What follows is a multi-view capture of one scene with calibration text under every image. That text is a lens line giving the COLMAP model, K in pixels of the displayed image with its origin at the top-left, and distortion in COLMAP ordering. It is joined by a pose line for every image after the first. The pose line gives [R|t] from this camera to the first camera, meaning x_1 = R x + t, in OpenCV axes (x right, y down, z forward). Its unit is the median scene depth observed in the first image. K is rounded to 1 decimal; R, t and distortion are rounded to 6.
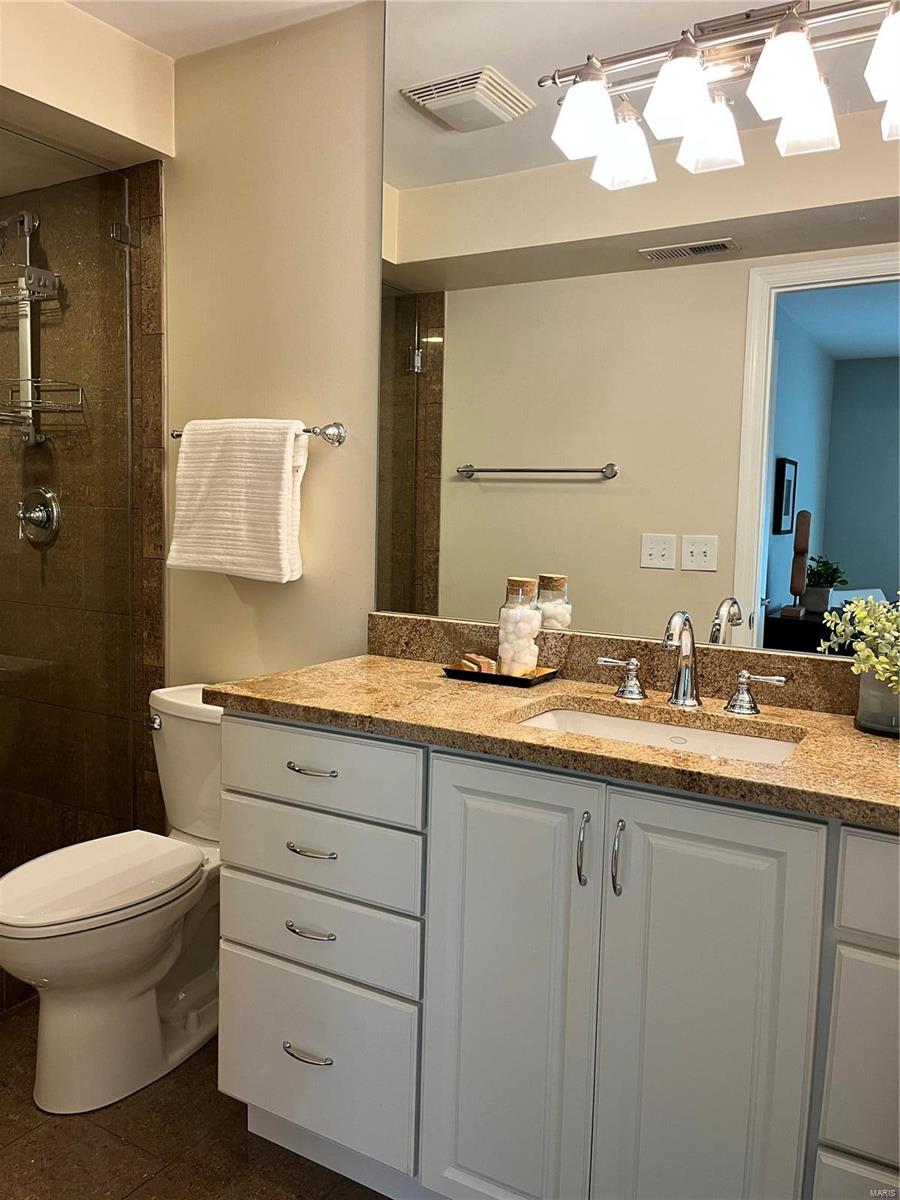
lens RADIAL K [[950.0, 0, 457.7], [0, 950.0, 606.7], [0, 0, 1]] dist [0.040108, -0.003918]
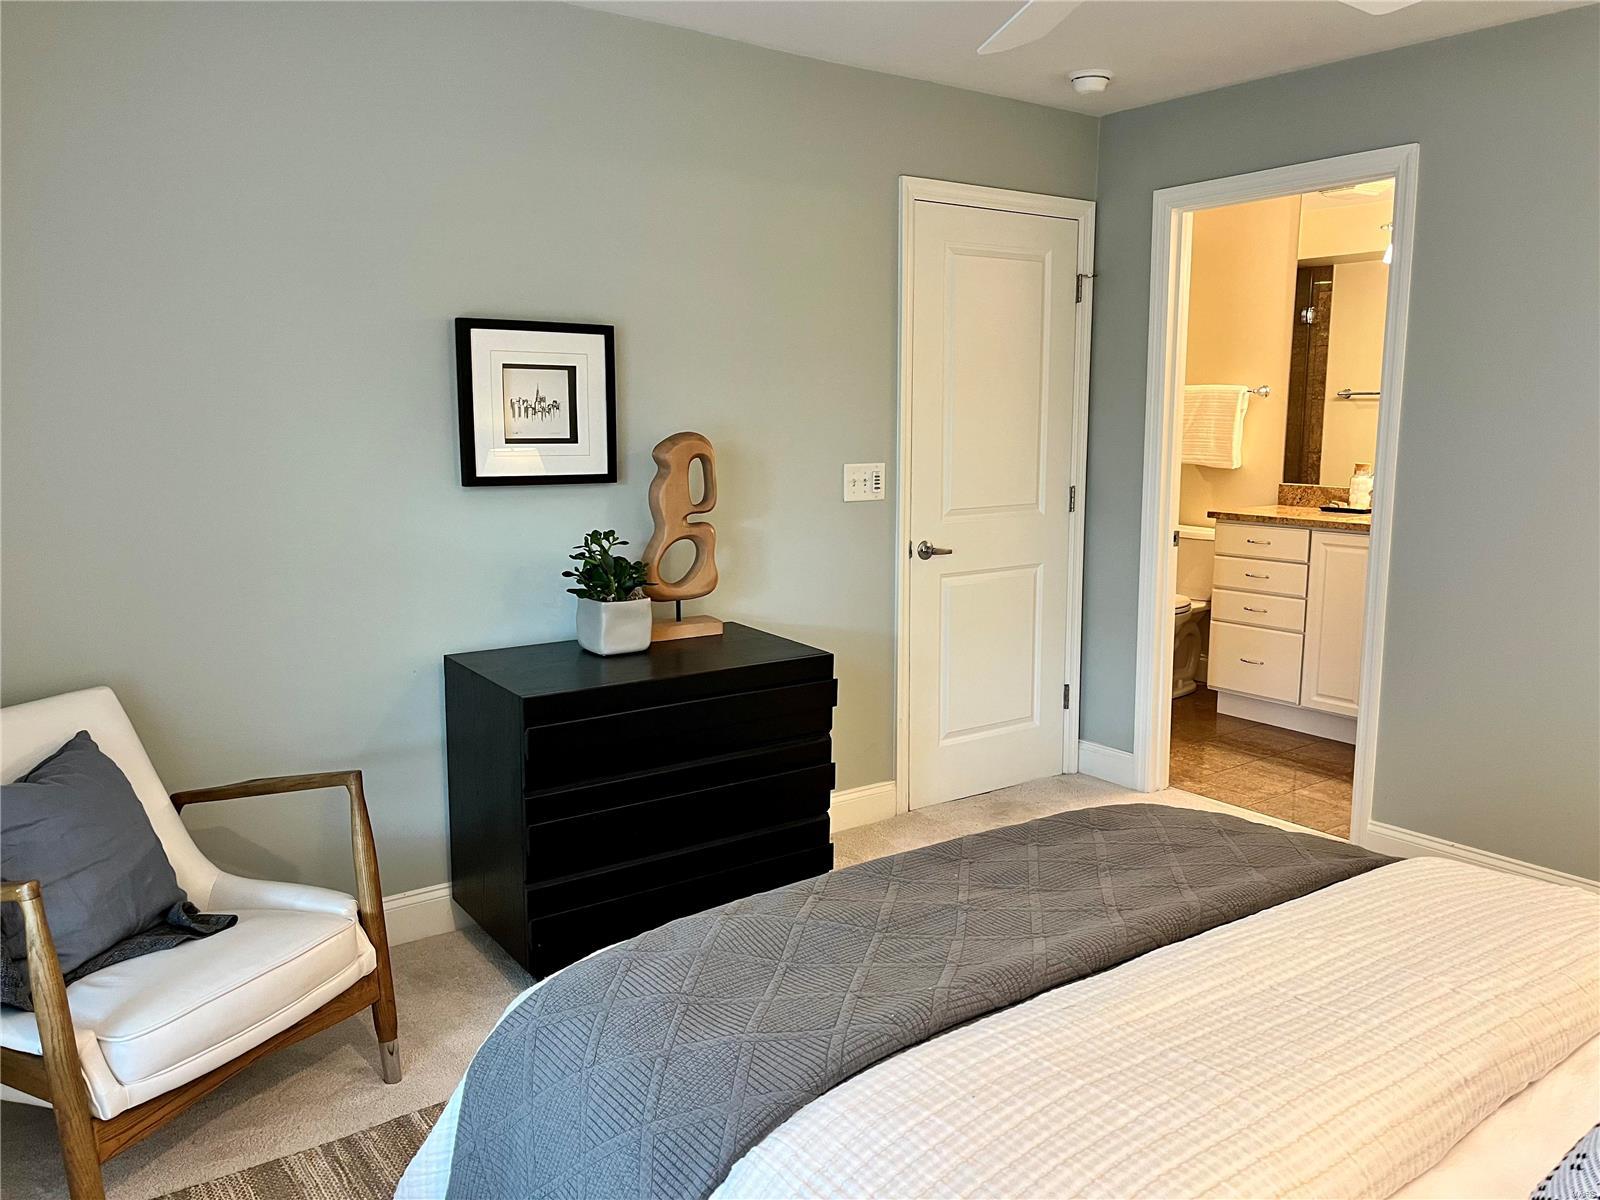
lens RADIAL K [[1251.8, 0, 792.3], [0, 1251.8, 613.8], [0, 0, 1]] dist [0.042423, -0.061086]
pose [[0.913340, 0.033630, -0.405807, 0.045506], [-0.008063, 0.997882, 0.064550, 0.103735], [0.407119, -0.055684, 0.911676, -1.605769]]
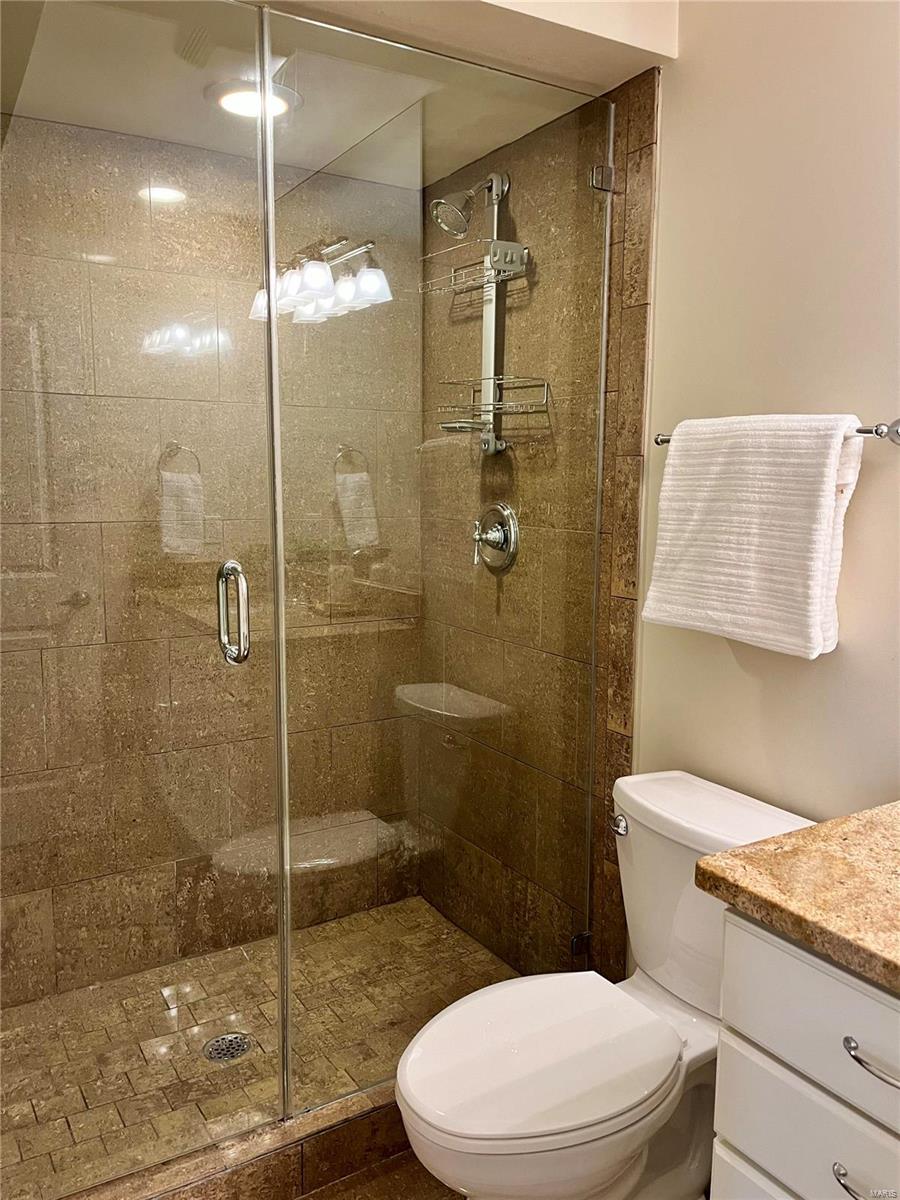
lens RADIAL K [[938.9, 0, 441.8], [0, 938.9, 606.1], [0, 0, 1]] dist [0.042423, -0.061086]
pose [[0.880749, 0.045950, -0.471349, -0.092120], [-0.028283, 0.998609, 0.044500, -0.077181], [0.472738, -0.025862, 0.880823, 0.266130]]
